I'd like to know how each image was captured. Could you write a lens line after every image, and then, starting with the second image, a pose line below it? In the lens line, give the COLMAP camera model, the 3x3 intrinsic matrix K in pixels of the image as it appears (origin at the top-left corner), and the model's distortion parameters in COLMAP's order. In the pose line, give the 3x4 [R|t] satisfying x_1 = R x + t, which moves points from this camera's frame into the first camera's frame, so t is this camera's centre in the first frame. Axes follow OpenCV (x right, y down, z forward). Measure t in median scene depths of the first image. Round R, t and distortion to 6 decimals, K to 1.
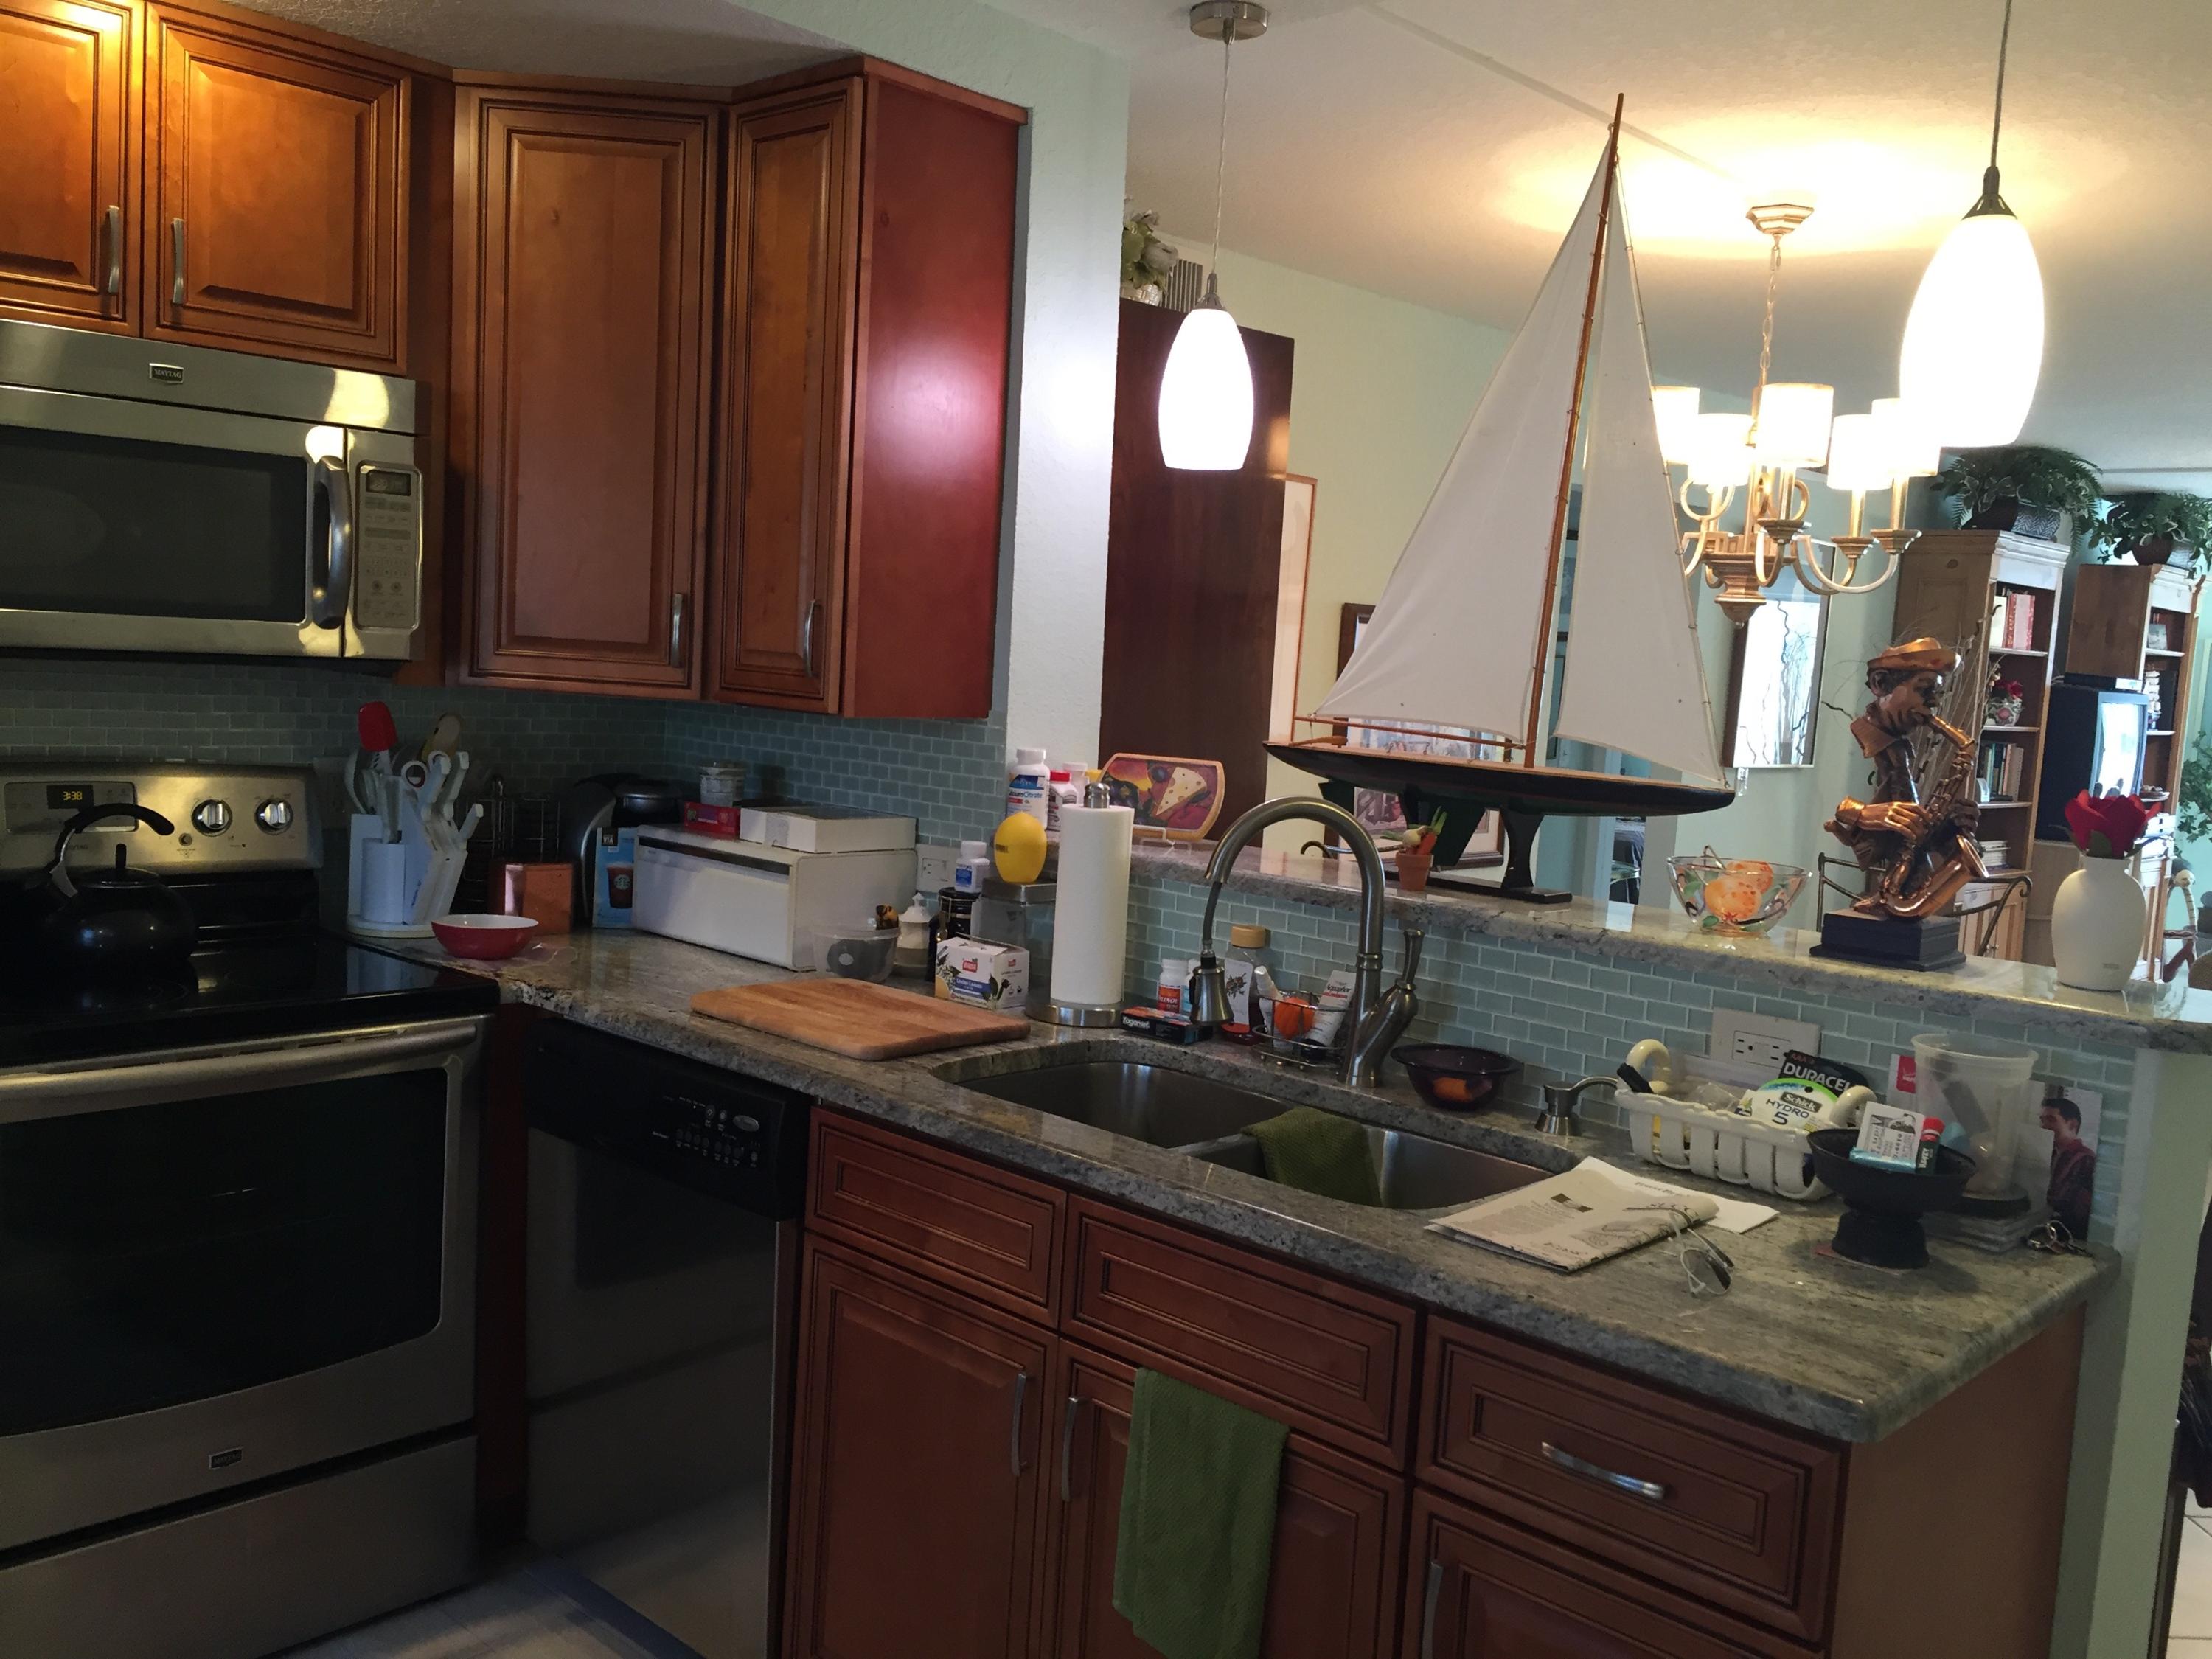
lens RADIAL K [[1861.8, 0, 1104.6], [0, 1861.8, 834.5], [0, 0, 1]] dist [0.058454, -0.051611]
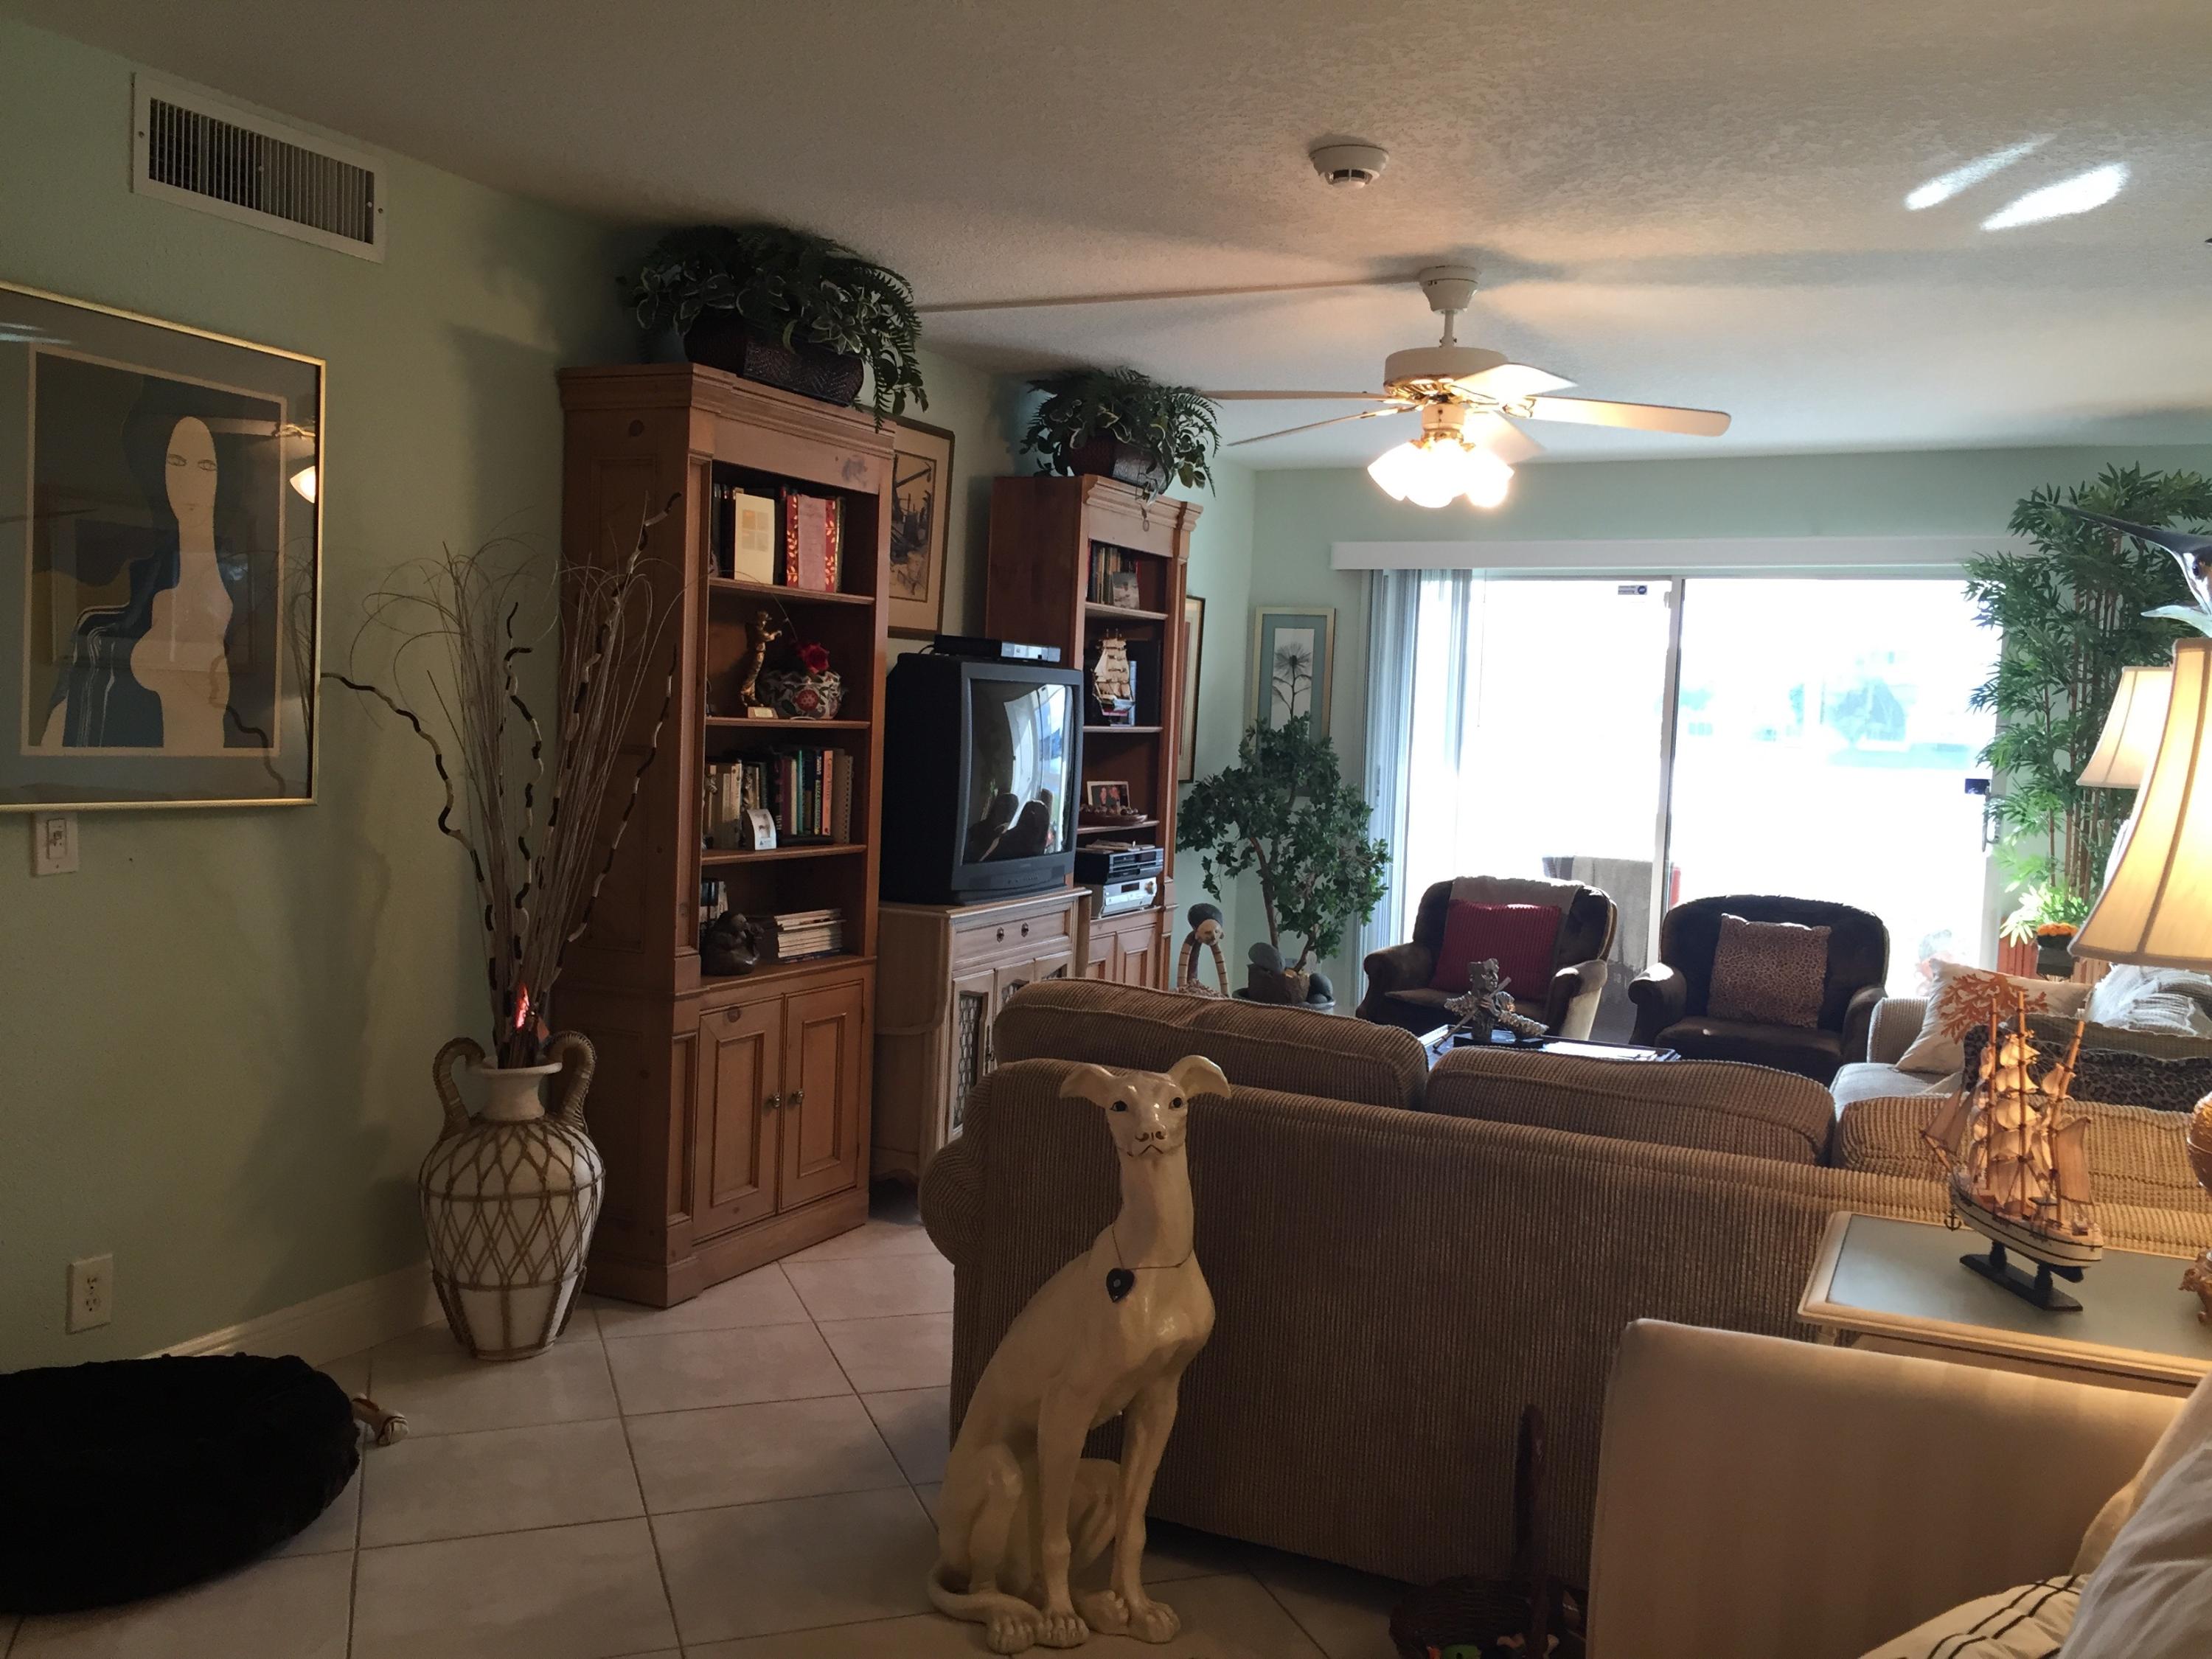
lens RADIAL K [[1861.8, 0, 1107.3], [0, 1861.8, 823.2], [0, 0, 1]] dist [0.058454, -0.051611]
pose [[0.947856, -0.040762, 0.316082, 0.349004], [0.047435, 0.998784, -0.013443, -0.011543], [-0.315149, 0.027735, 0.948637, 0.376494]]
